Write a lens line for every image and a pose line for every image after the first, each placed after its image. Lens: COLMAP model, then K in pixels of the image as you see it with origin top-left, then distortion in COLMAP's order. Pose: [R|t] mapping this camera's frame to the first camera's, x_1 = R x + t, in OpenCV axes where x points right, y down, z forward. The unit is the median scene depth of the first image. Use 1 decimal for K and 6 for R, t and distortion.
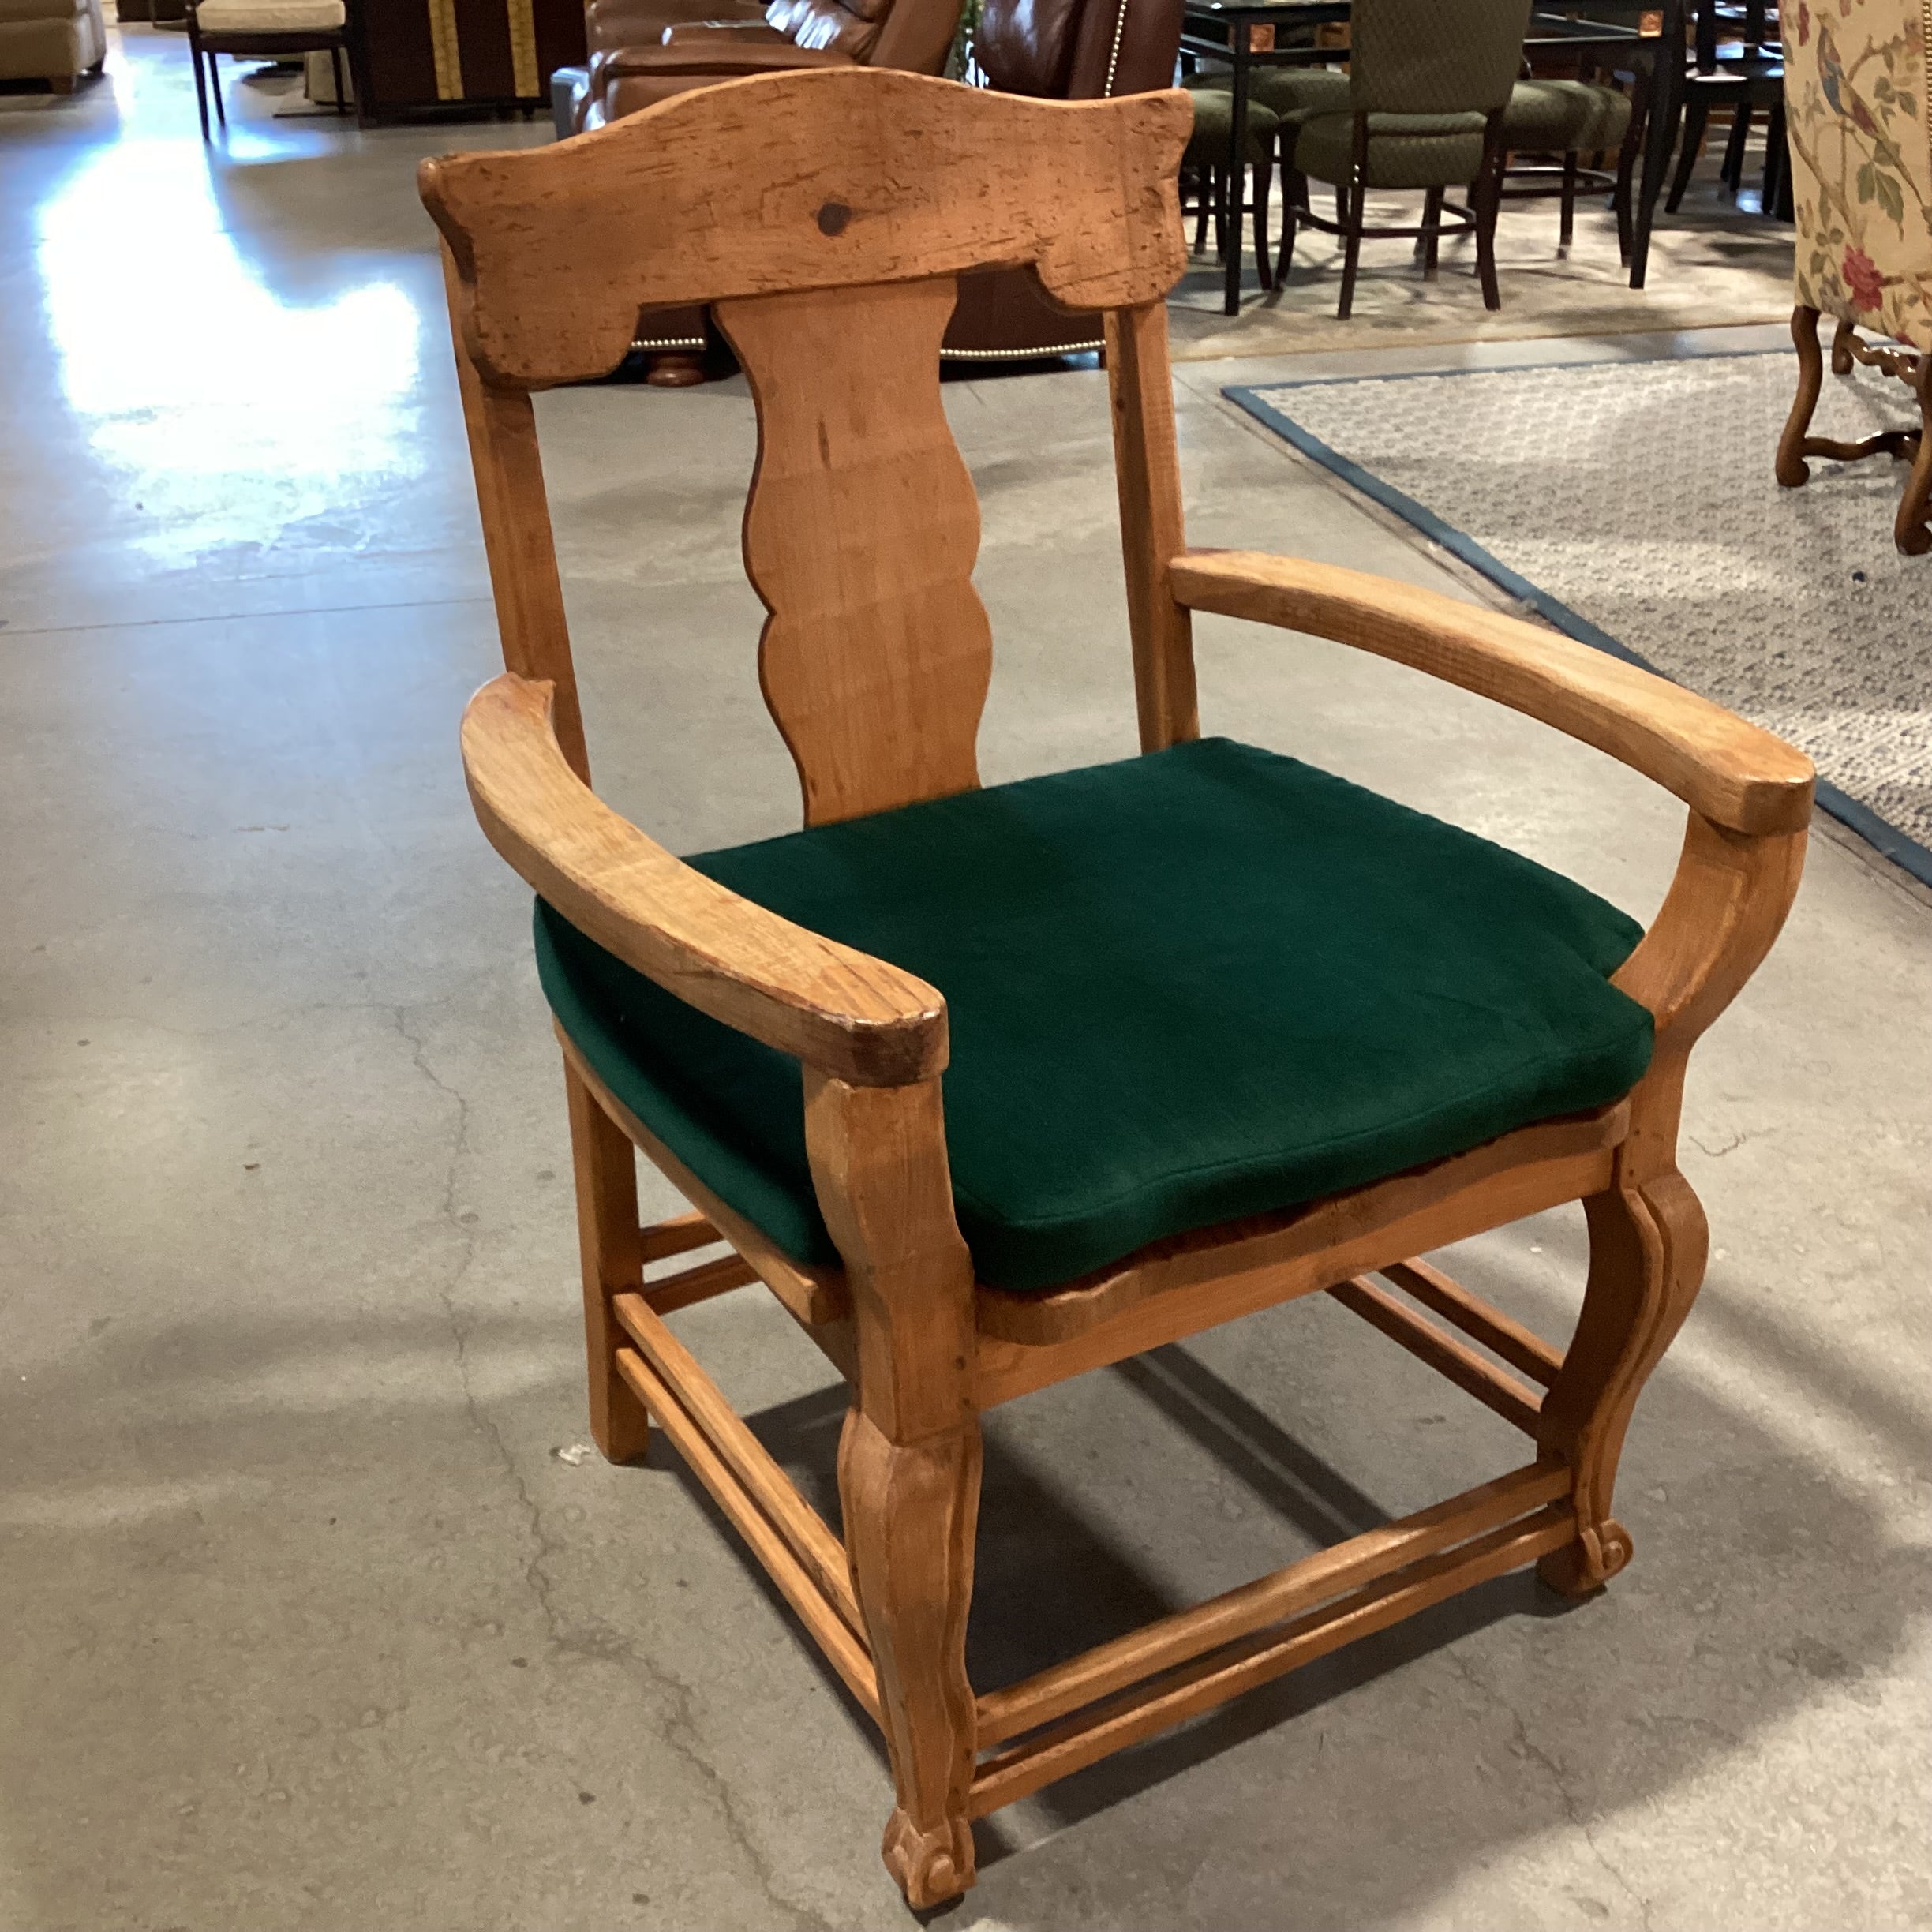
lens RADIAL K [[2339.5, 0, 967.4], [0, 2339.5, 971.7], [0, 0, 1]] dist [0.139372, -0.310683]
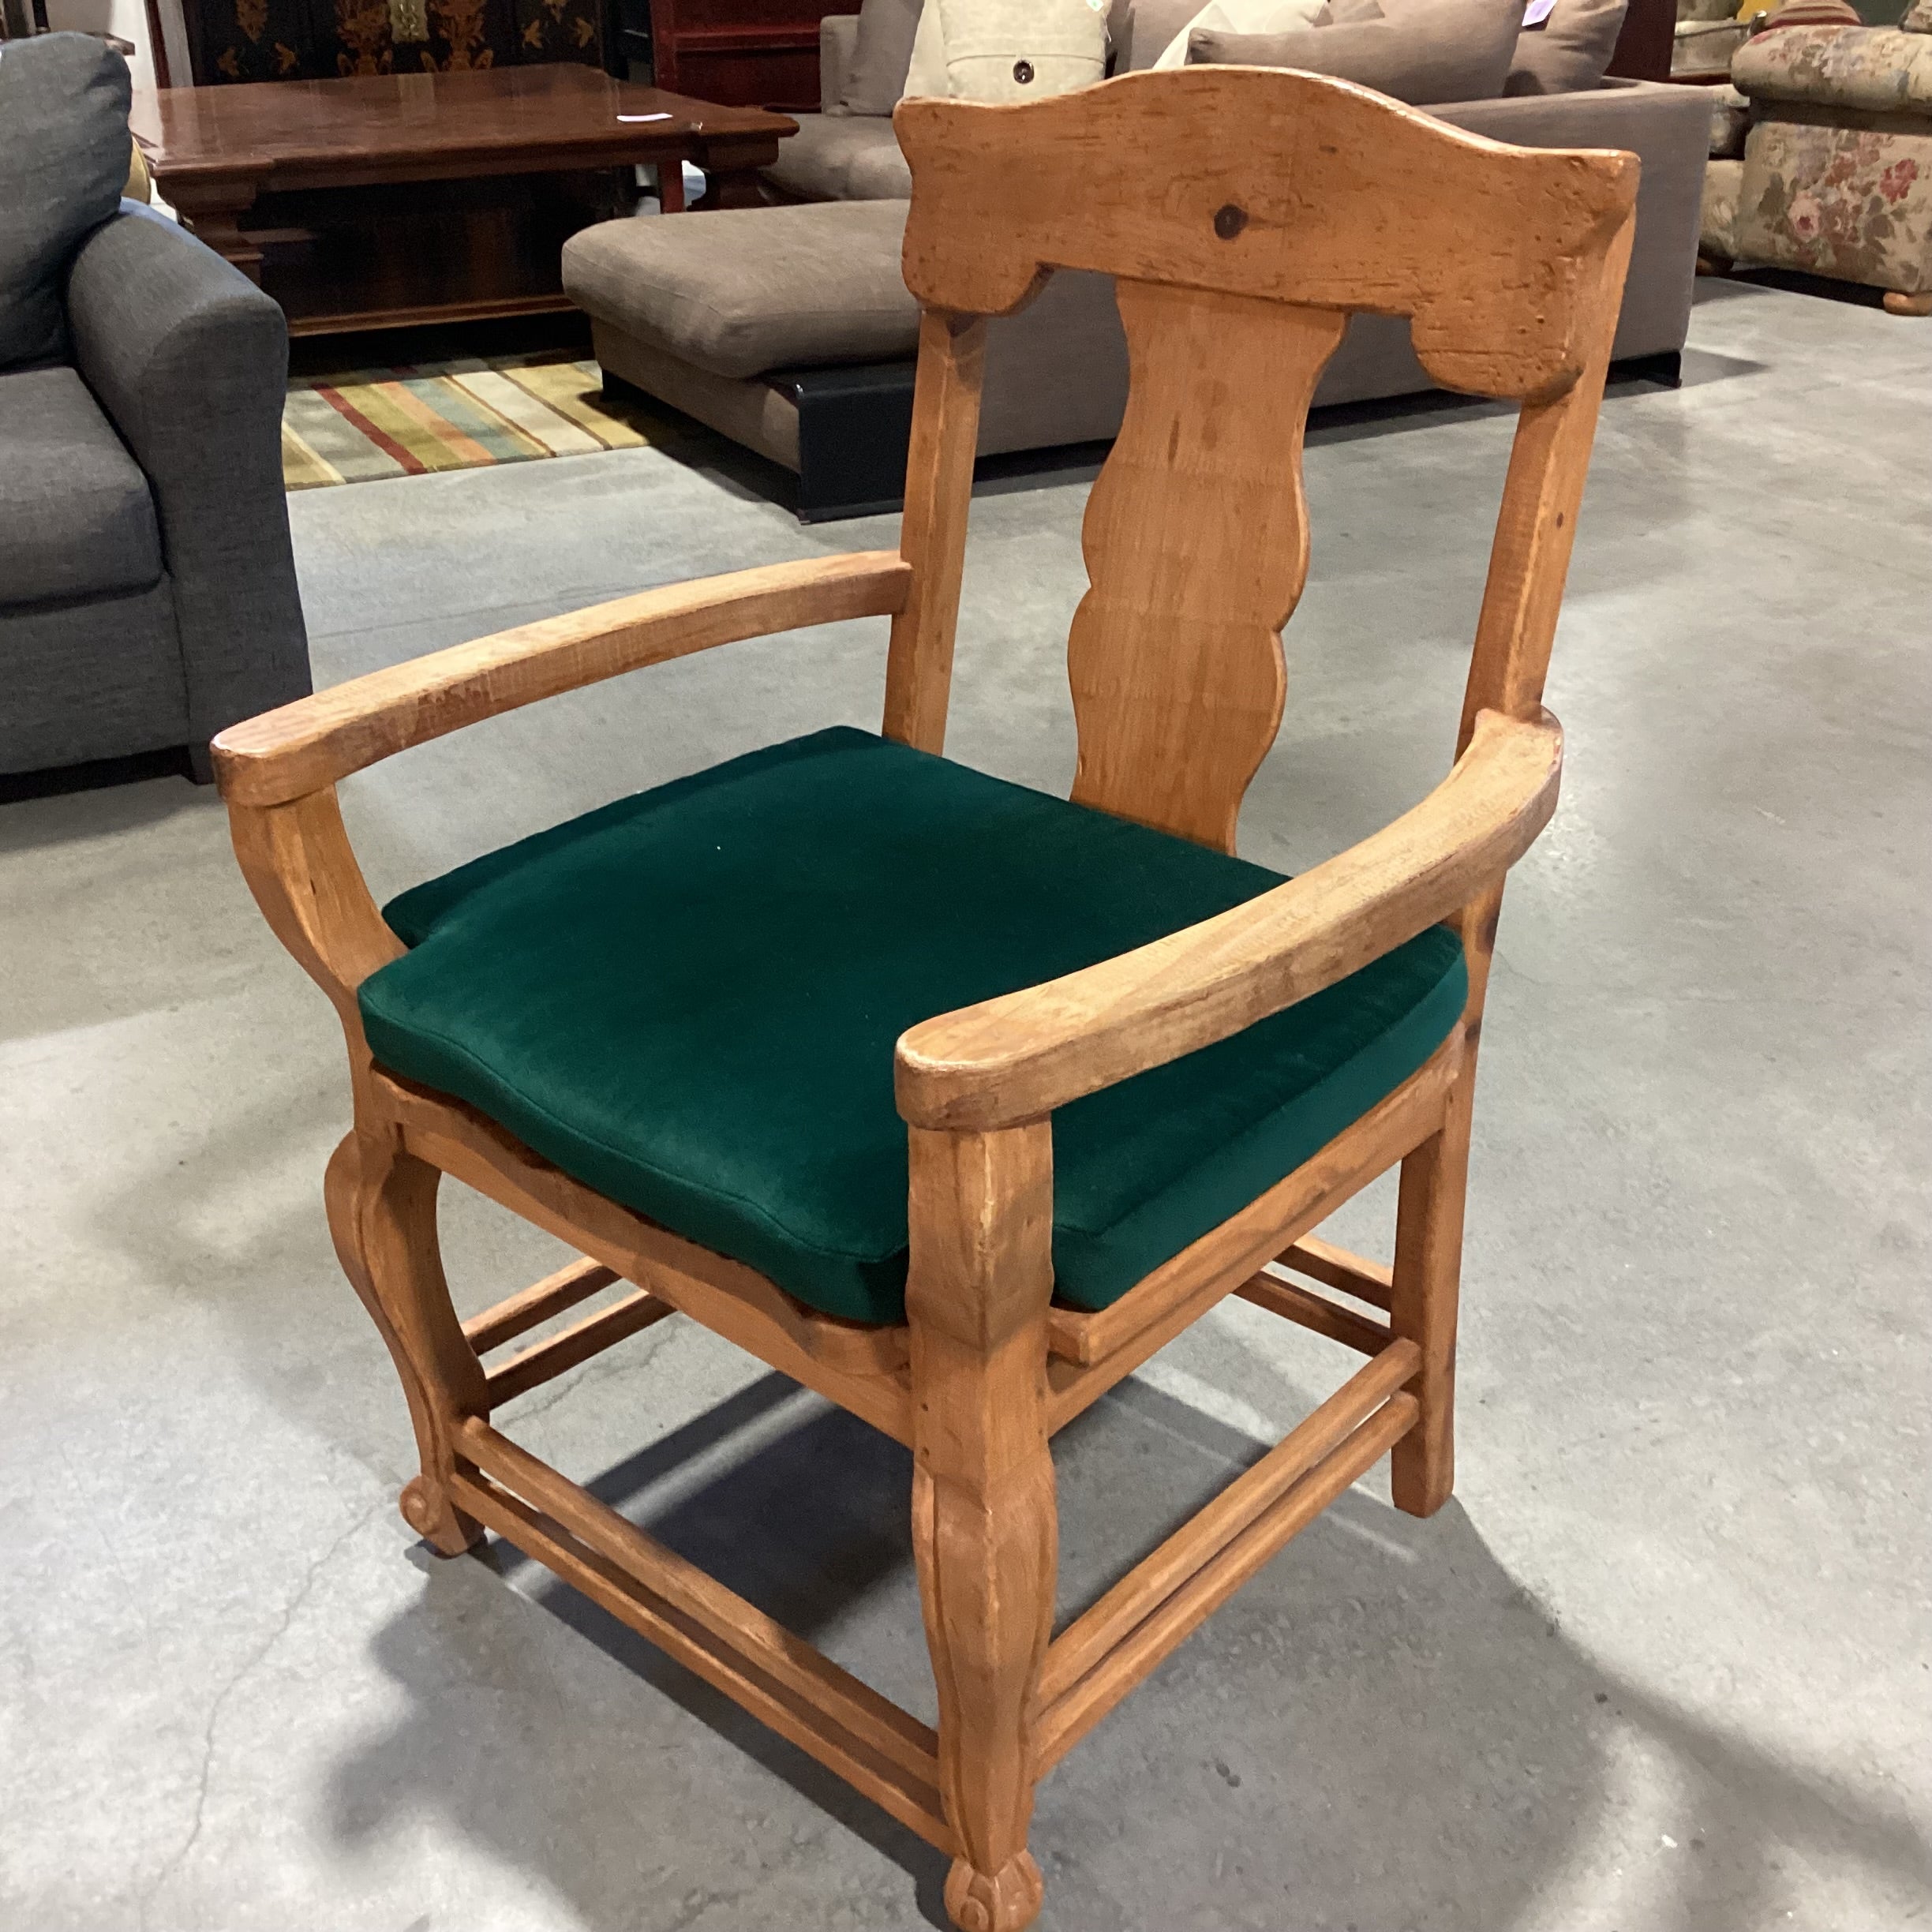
lens RADIAL K [[2337.0, 0, 963.8], [0, 2337.0, 971.1], [0, 0, 1]] dist [0.128212, -0.230714]
pose [[0.281969, 0.436382, -0.854438, 0.805838], [-0.412575, 0.859177, 0.302650, -0.279768], [0.866184, 0.267182, 0.422302, 0.535523]]
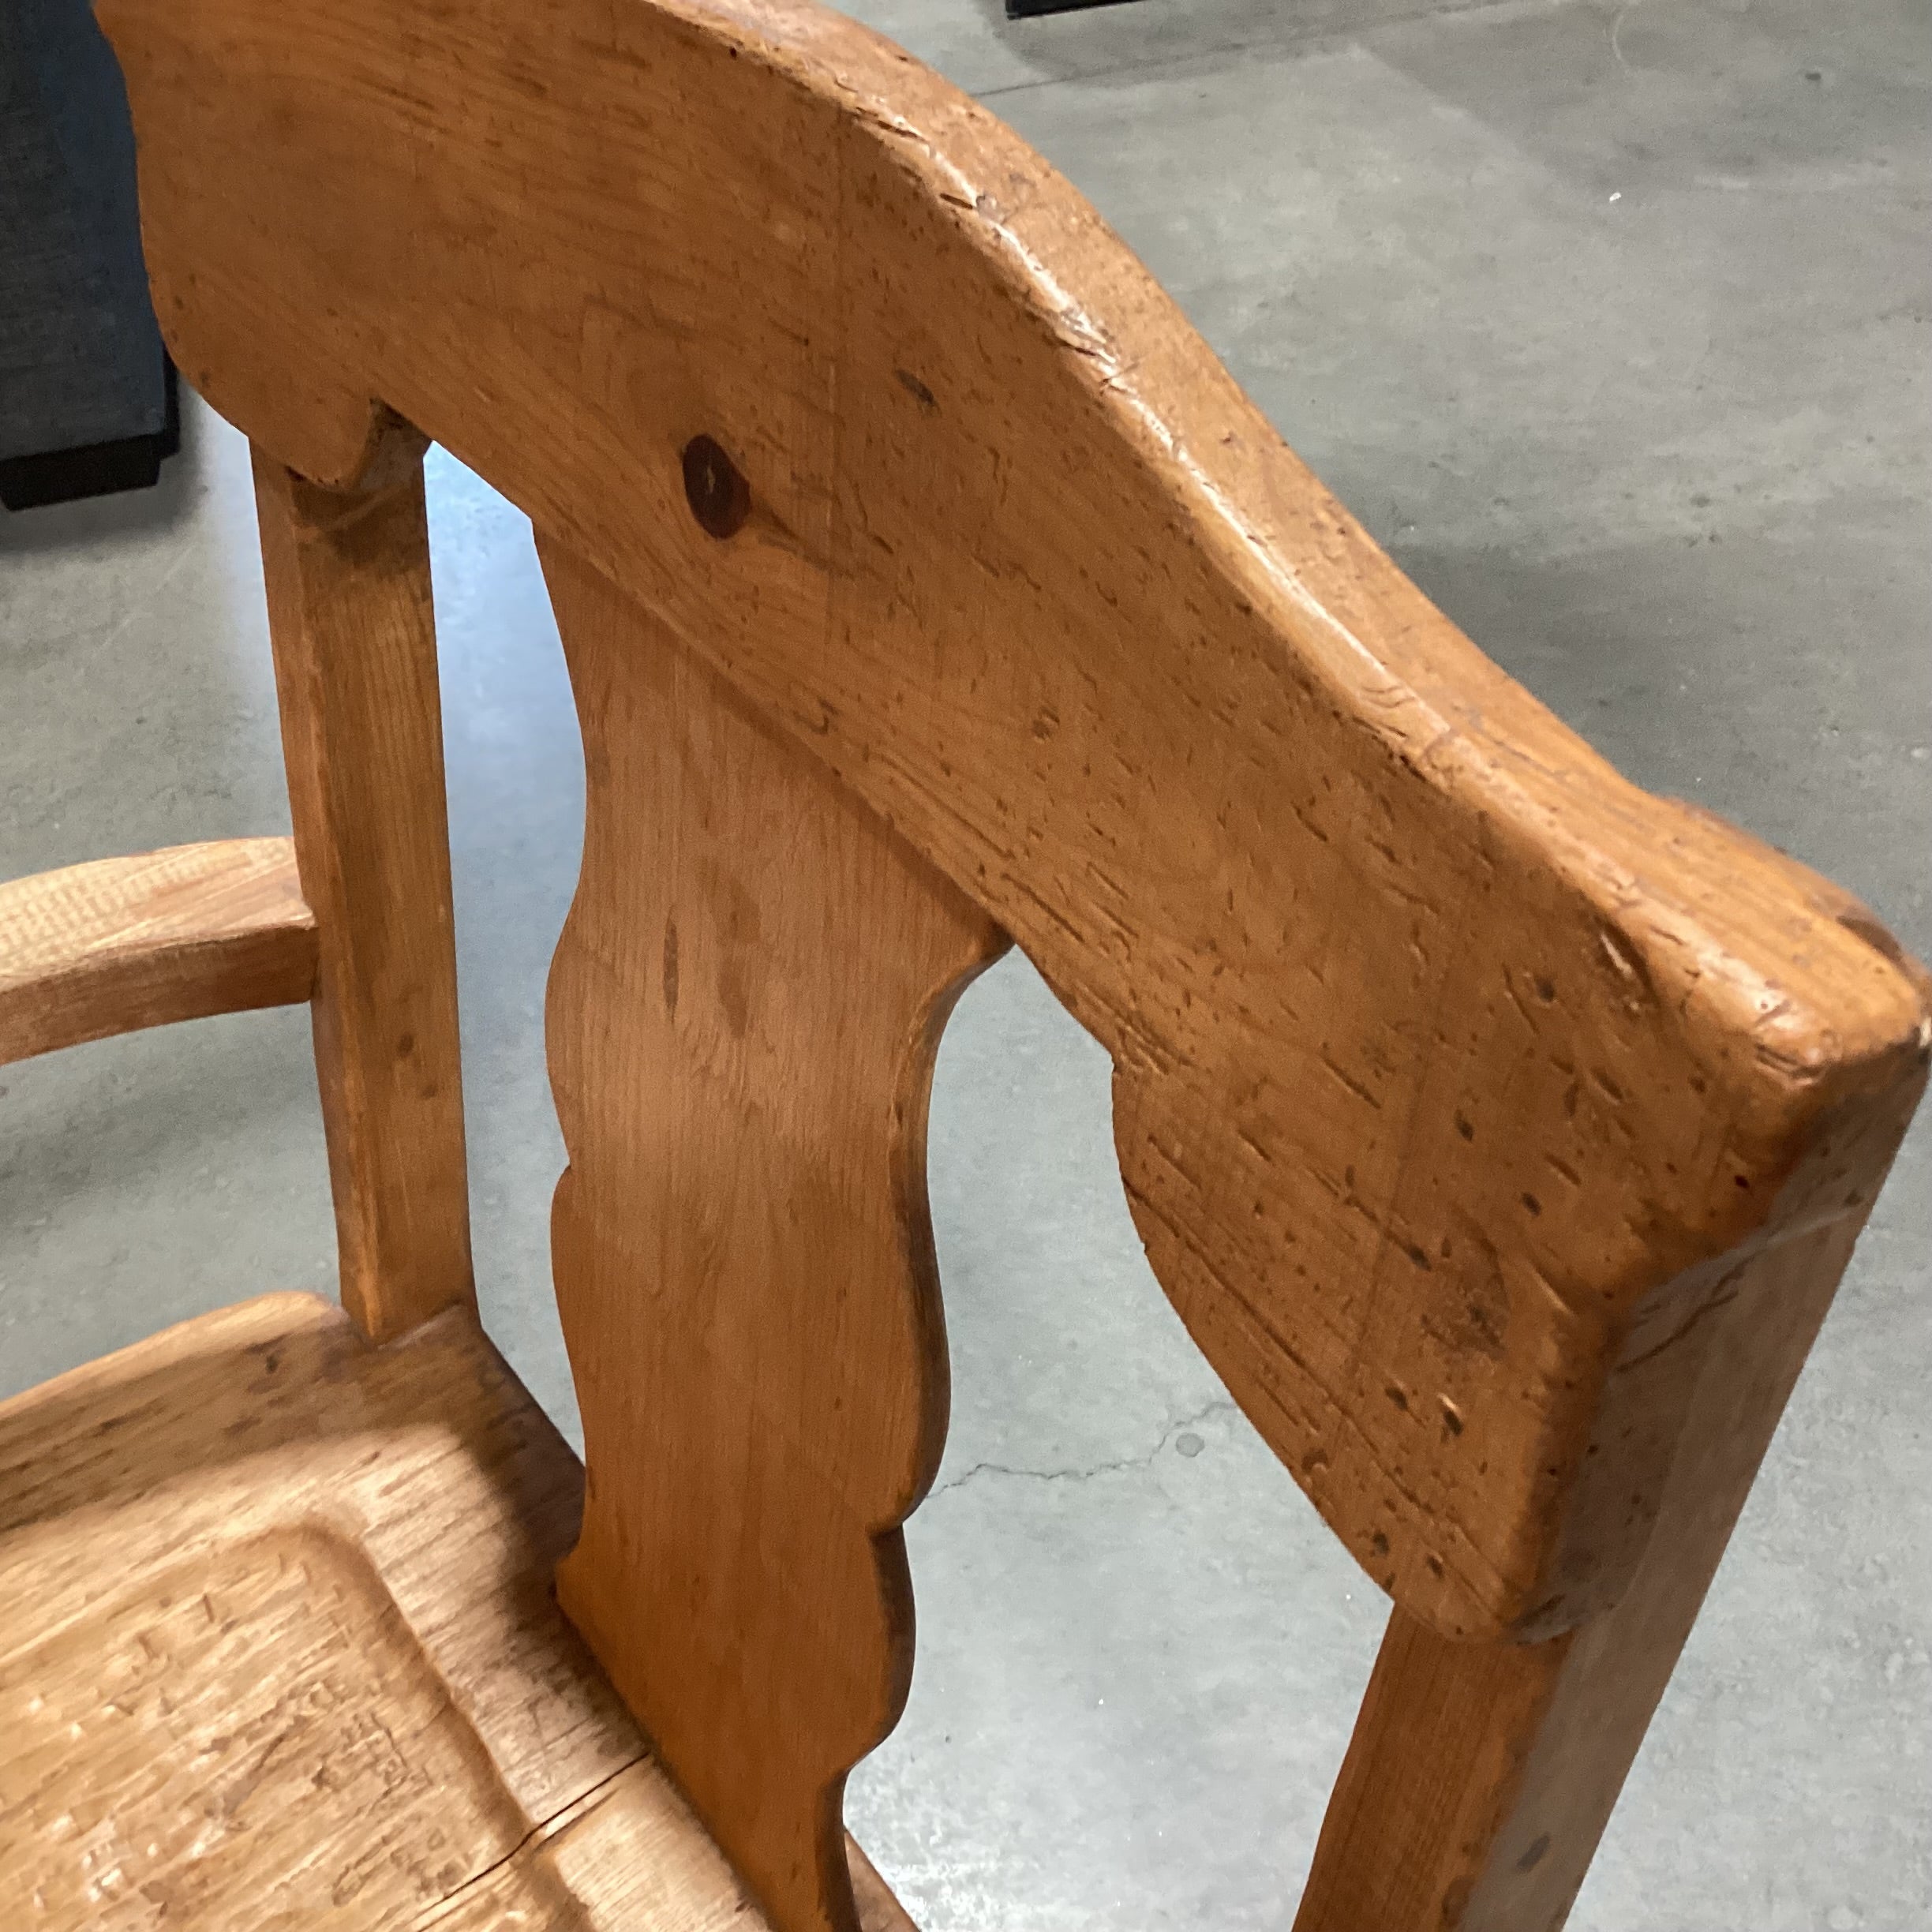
lens RADIAL K [[2339.5, 0, 967.4], [0, 2339.5, 971.7], [0, 0, 1]] dist [0.139372, -0.310683]
pose [[0.076772, 0.688621, -0.721046, 0.193455], [-0.383511, 0.687937, 0.616167, -0.439932], [0.920340, 0.229225, 0.316908, 0.875902]]
